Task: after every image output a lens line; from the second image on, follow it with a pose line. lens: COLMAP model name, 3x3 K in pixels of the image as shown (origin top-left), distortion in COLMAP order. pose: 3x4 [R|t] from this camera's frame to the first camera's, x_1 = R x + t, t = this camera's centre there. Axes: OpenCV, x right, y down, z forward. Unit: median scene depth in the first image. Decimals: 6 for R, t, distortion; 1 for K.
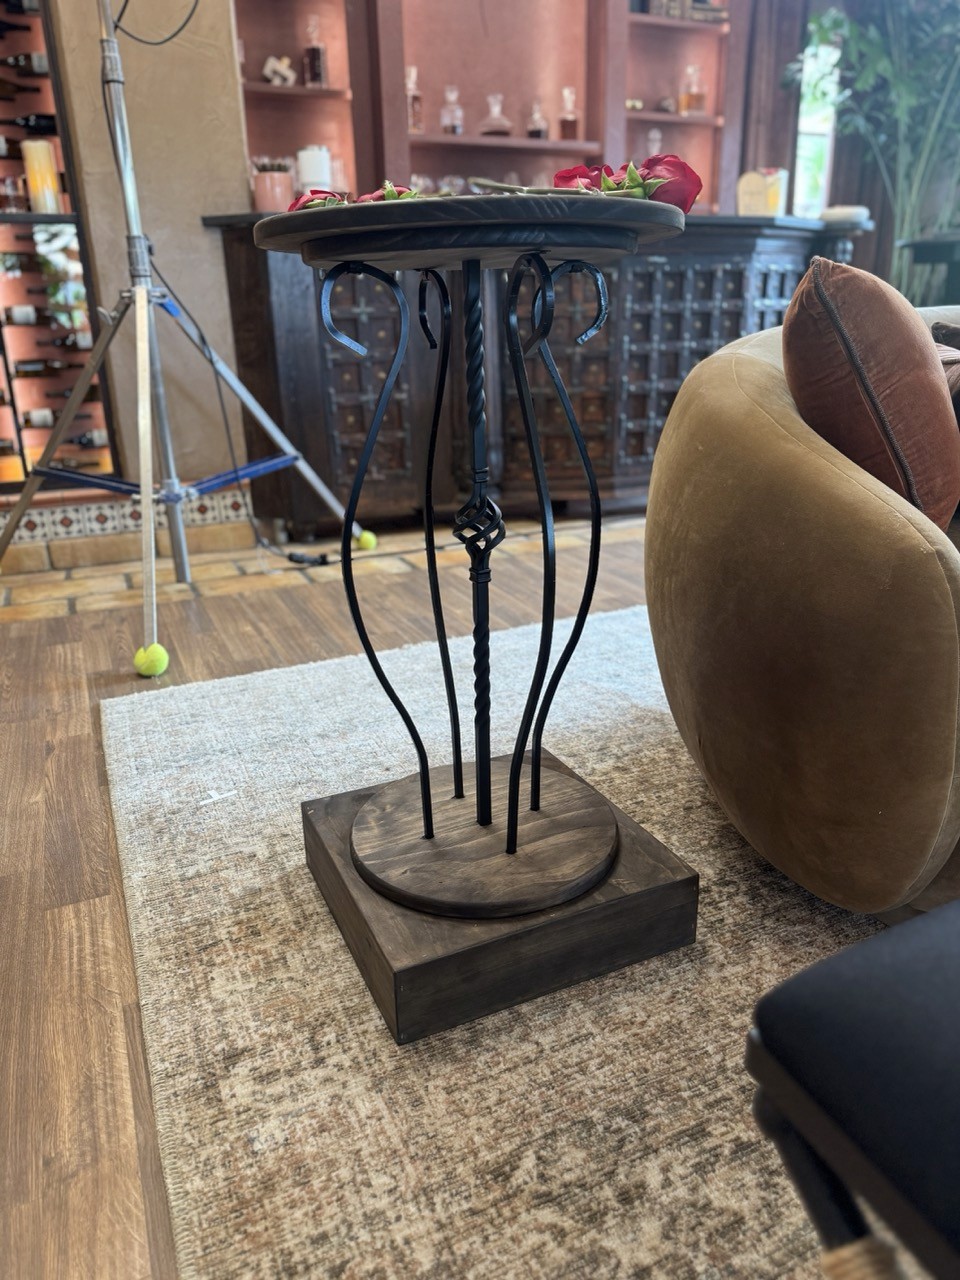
lens RADIAL K [[912.9, 0, 484.7], [0, 912.9, 643.2], [0, 0, 1]] dist [0.049970, -0.060657]
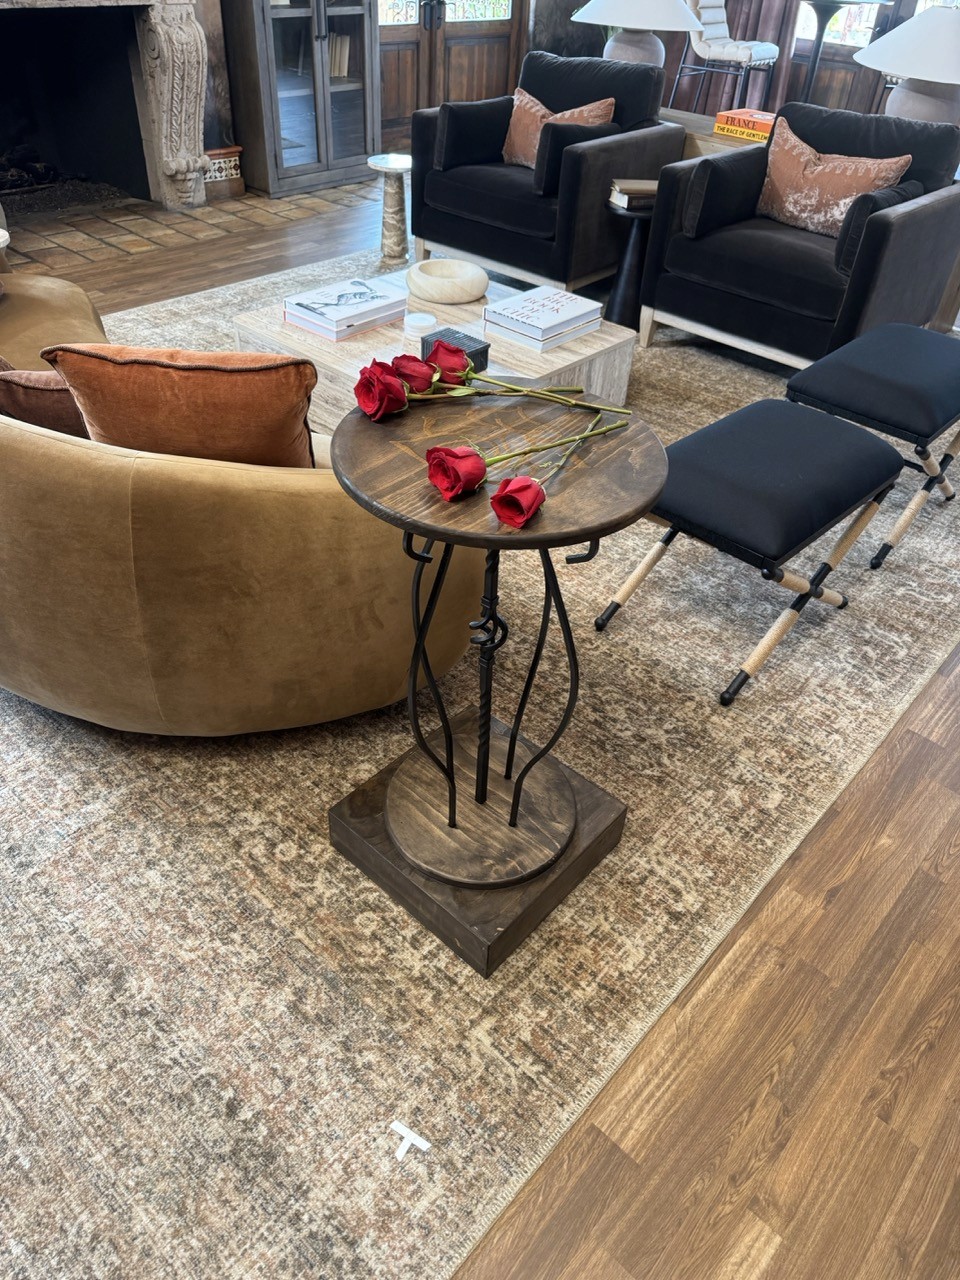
lens RADIAL K [[903.5, 0, 473.3], [0, 903.5, 634.0], [0, 0, 1]] dist [0.042455, -0.075509]
pose [[-0.392854, -0.573296, 0.719025, -0.995396], [0.275634, 0.672532, 0.686824, -1.089658], [-0.877321, 0.468009, -0.106186, 1.236663]]
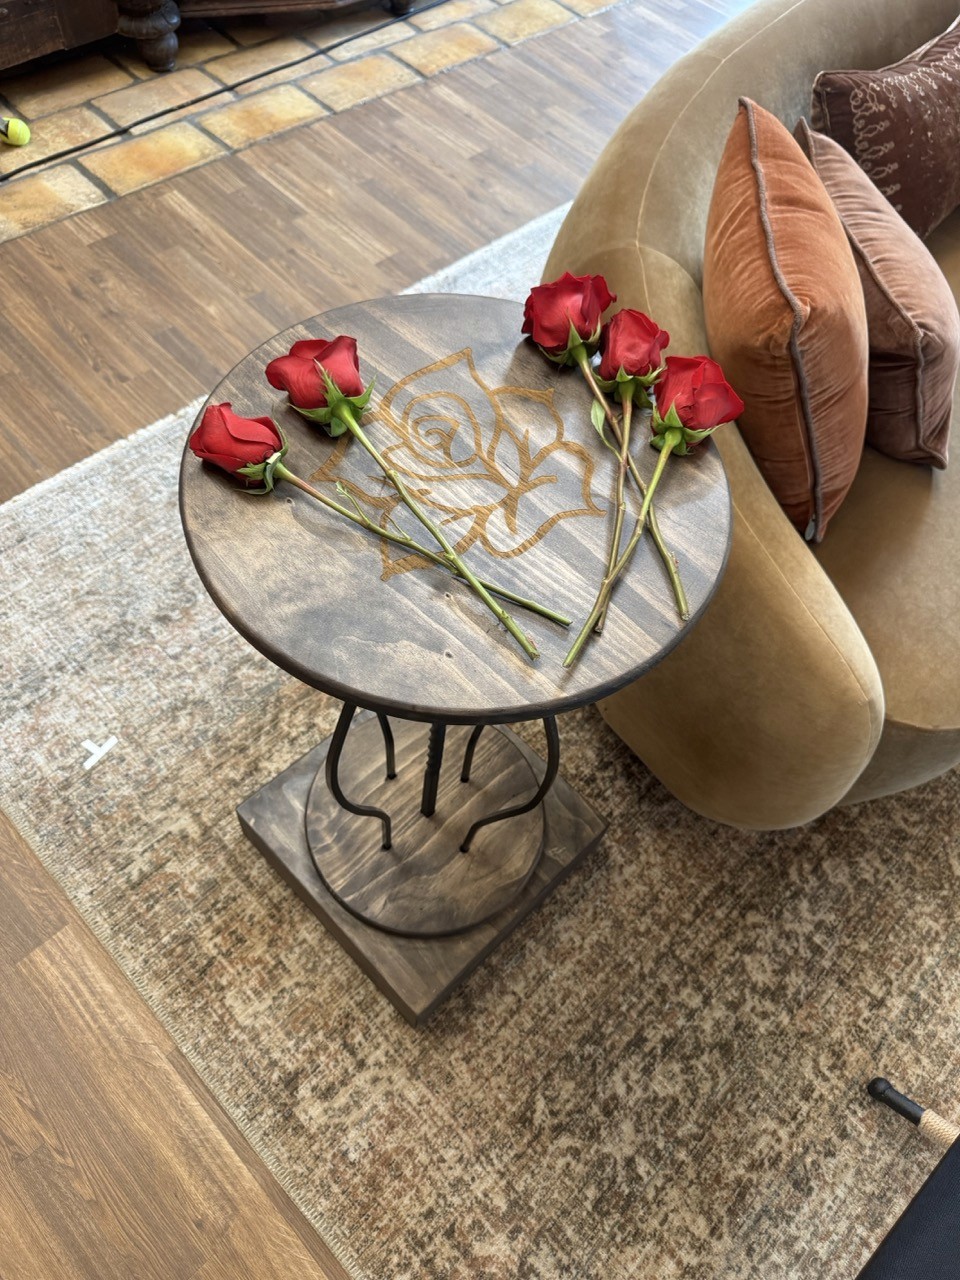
lens RADIAL K [[917.0, 0, 482.1], [0, 917.0, 643.3], [0, 0, 1]] dist [0.041031, -0.067898]
pose [[0.934529, -0.226194, 0.274756, -0.237069], [0.001471, 0.774484, 0.632592, -0.800038], [-0.355883, -0.590772, 0.724111, 0.344505]]
